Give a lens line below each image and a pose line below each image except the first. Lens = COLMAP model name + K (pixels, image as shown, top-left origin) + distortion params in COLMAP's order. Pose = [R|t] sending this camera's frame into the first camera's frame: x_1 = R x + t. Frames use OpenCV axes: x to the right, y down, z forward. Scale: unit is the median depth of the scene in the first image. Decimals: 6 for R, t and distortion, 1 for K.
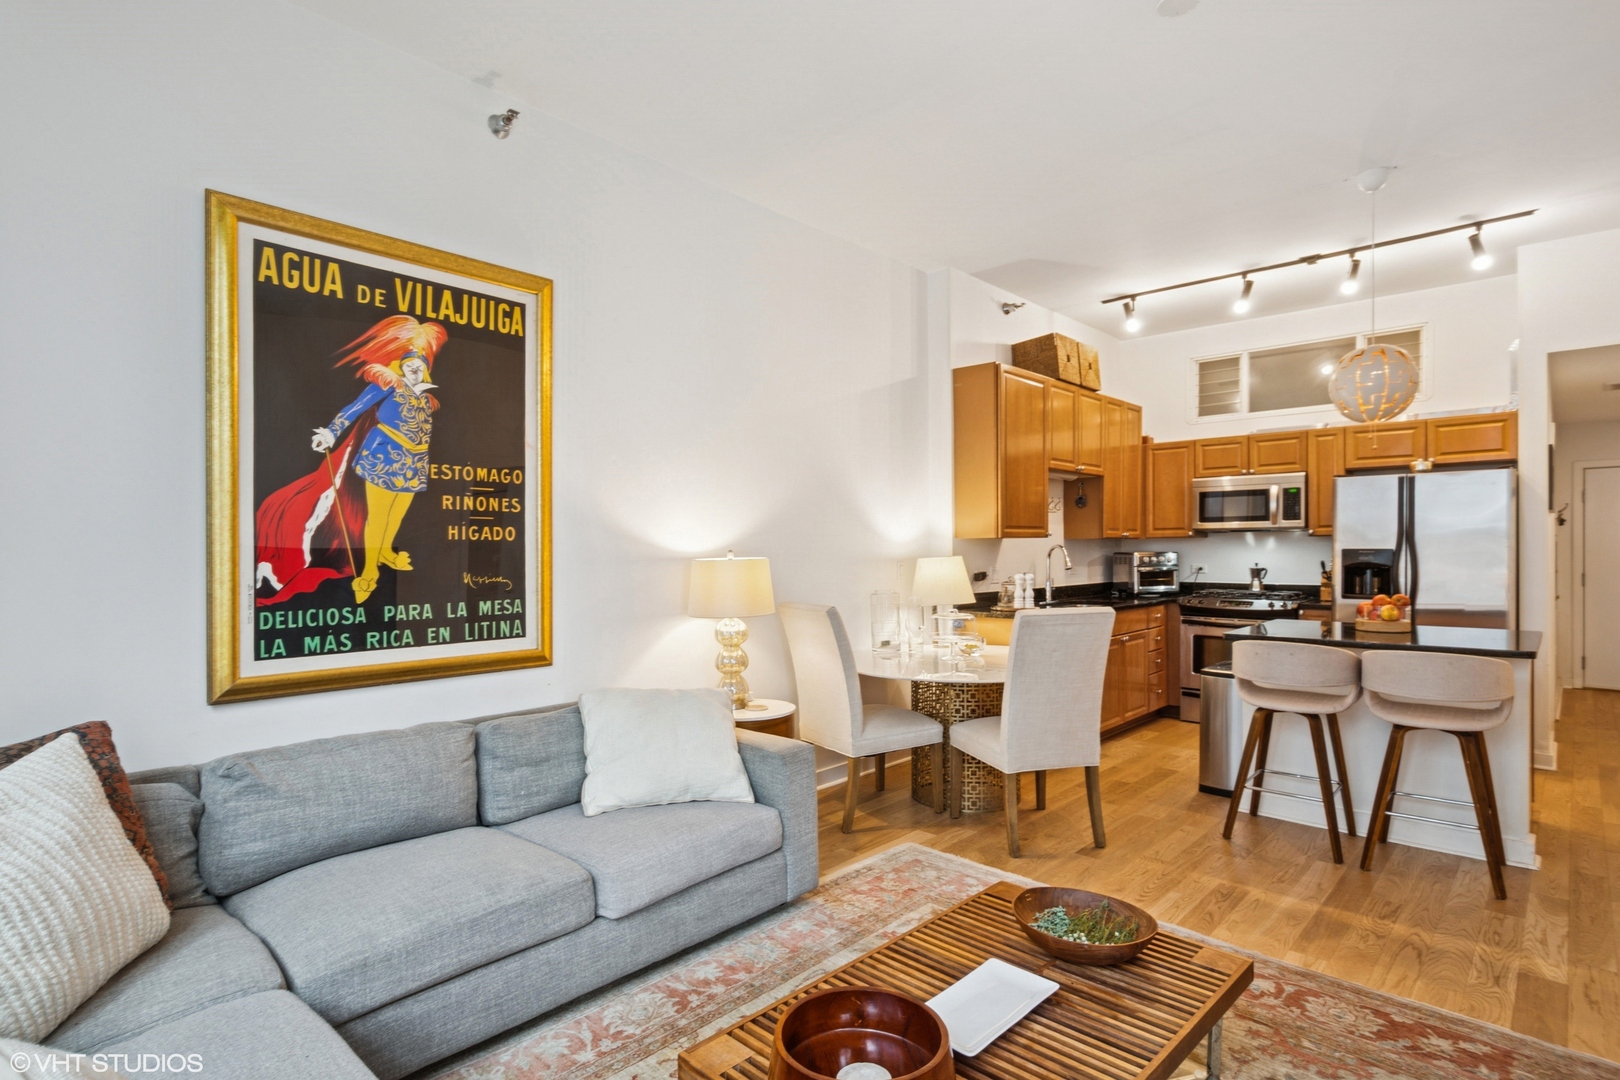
lens RADIAL K [[833.9, 0, 794.0], [0, 833.9, 545.2], [0, 0, 1]] dist [0.007359, 0.000517]
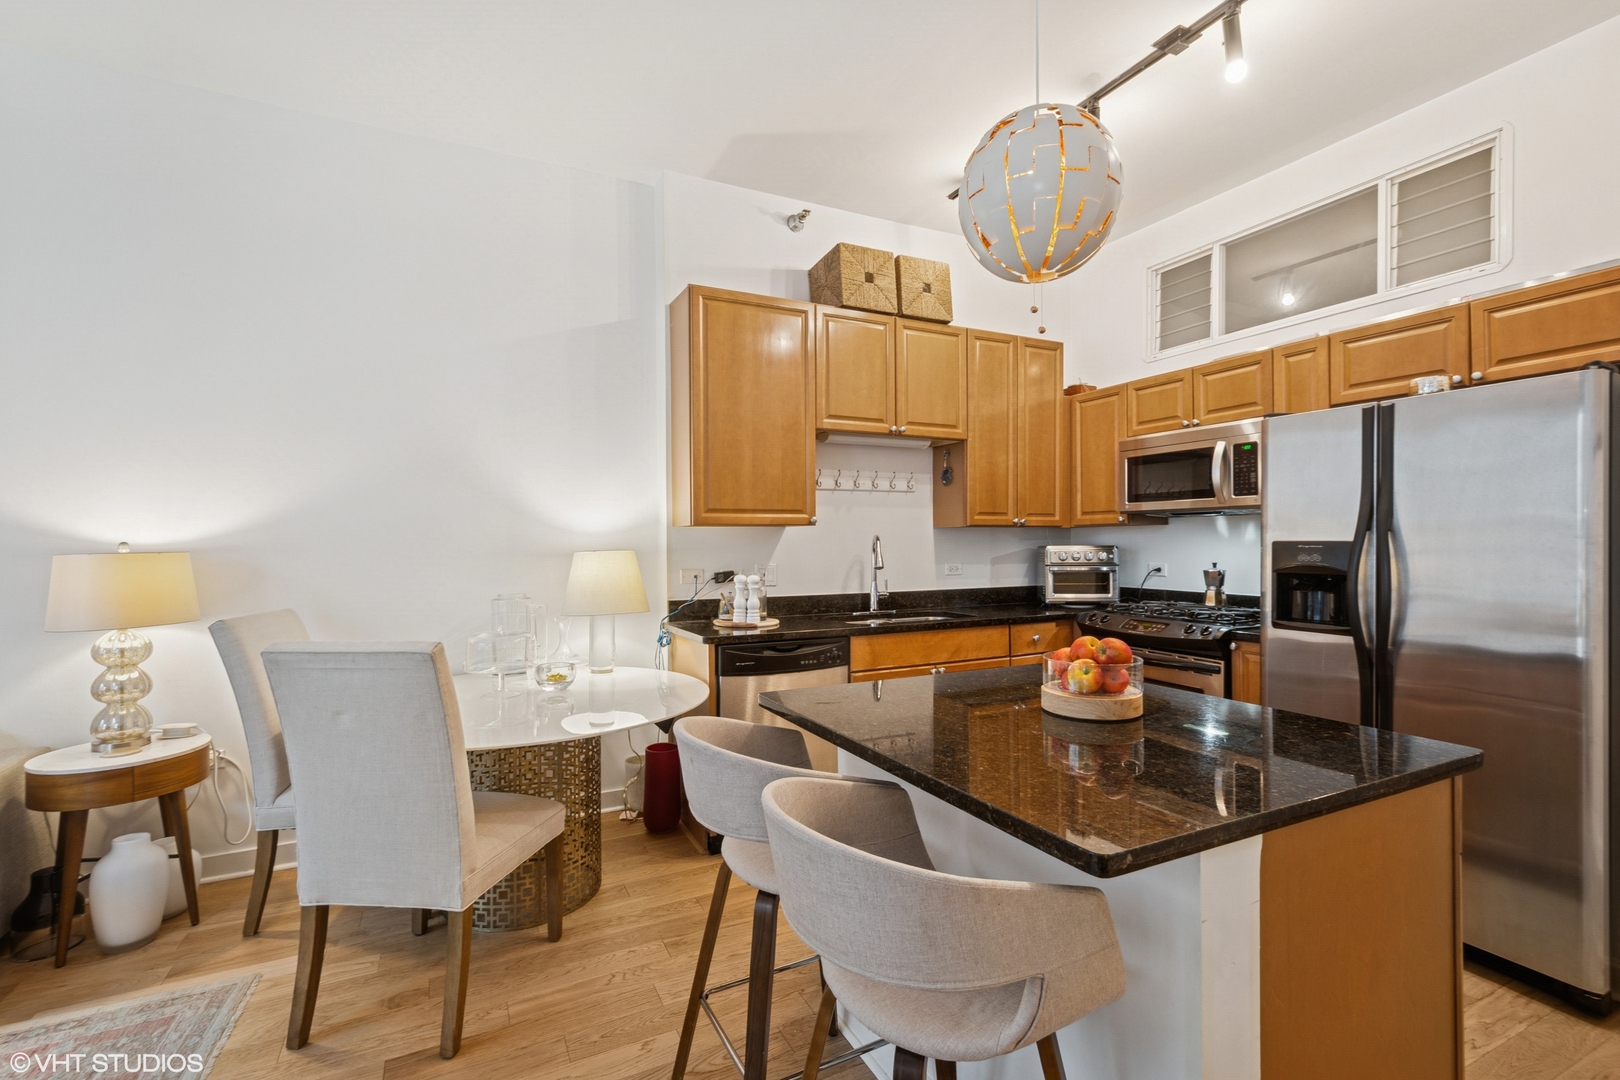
lens RADIAL K [[734.9, 0, 768.1], [0, 734.9, 543.3], [0, 0, 1]] dist [0.000969, -0.001147]
pose [[0.935236, 0.000698, -0.354025, 0.448215], [0.002197, 0.999967, 0.007774, 0.001295], [0.354018, -0.008049, 0.935204, 0.353431]]
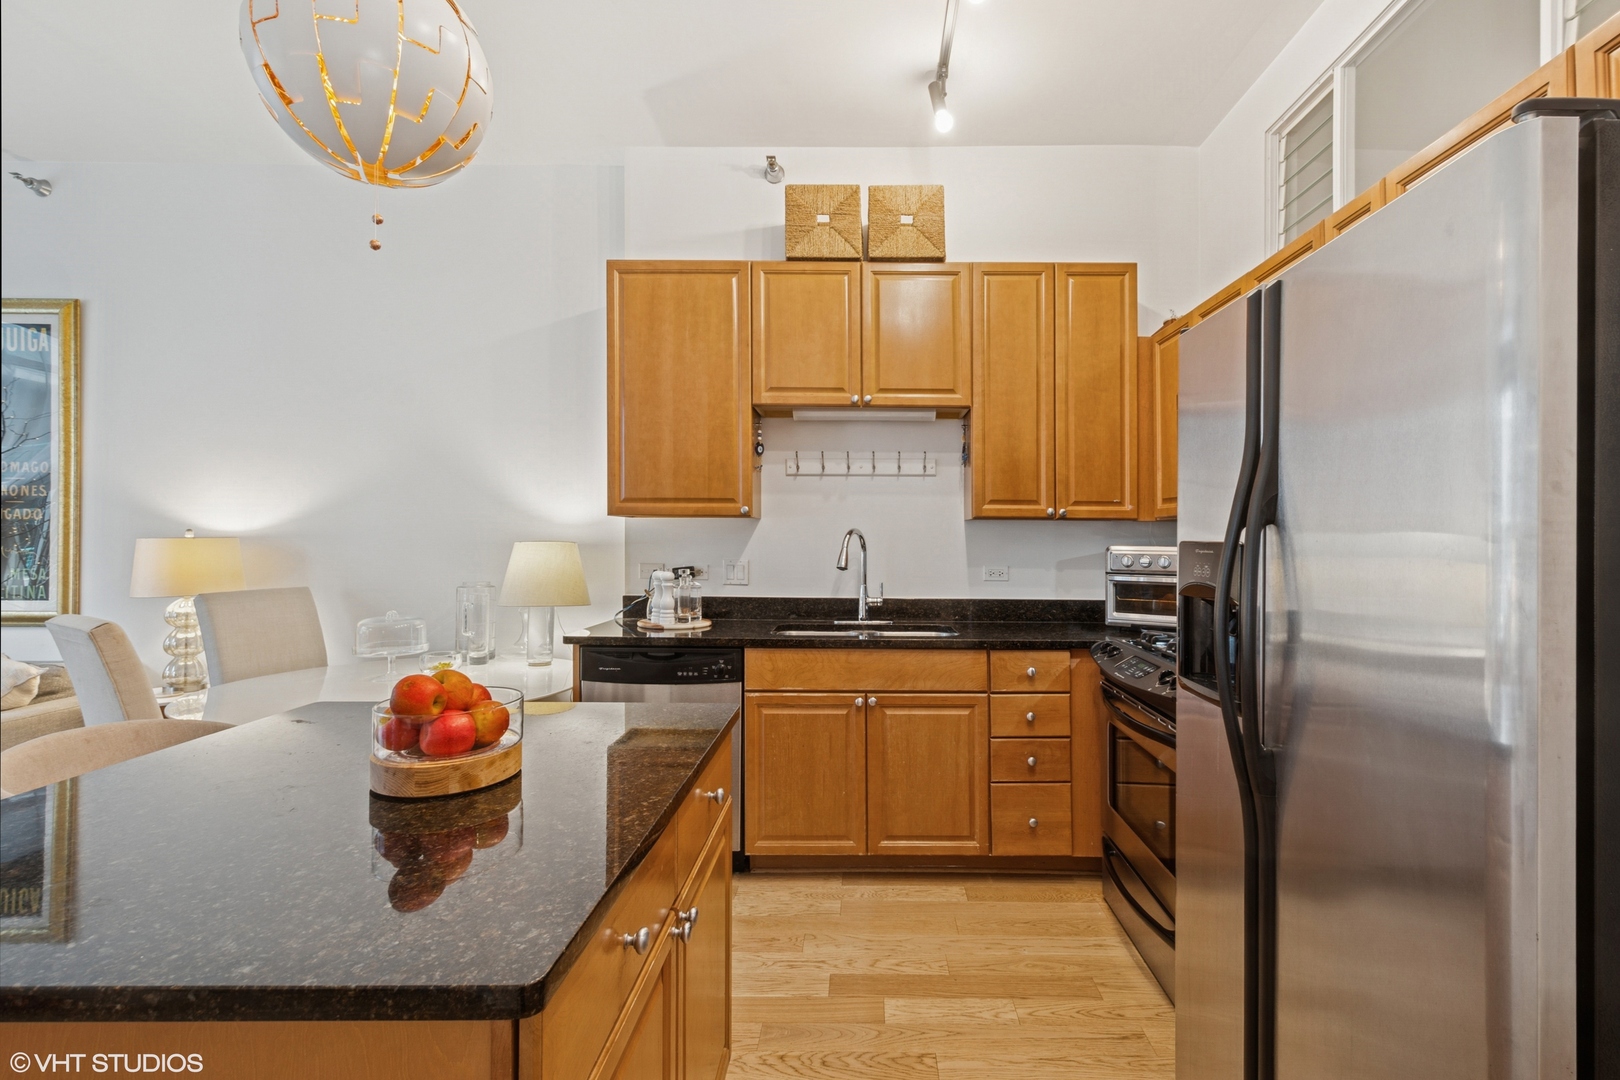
lens RADIAL K [[734.9, 0, 818.2], [0, 734.9, 528.6], [0, 0, 1]] dist [0.000969, -0.001147]
pose [[0.685858, 0.003473, -0.727727, 0.677604], [-0.007146, 0.999973, -0.001962, 0.000520], [0.727700, 0.006546, 0.685864, 0.603250]]
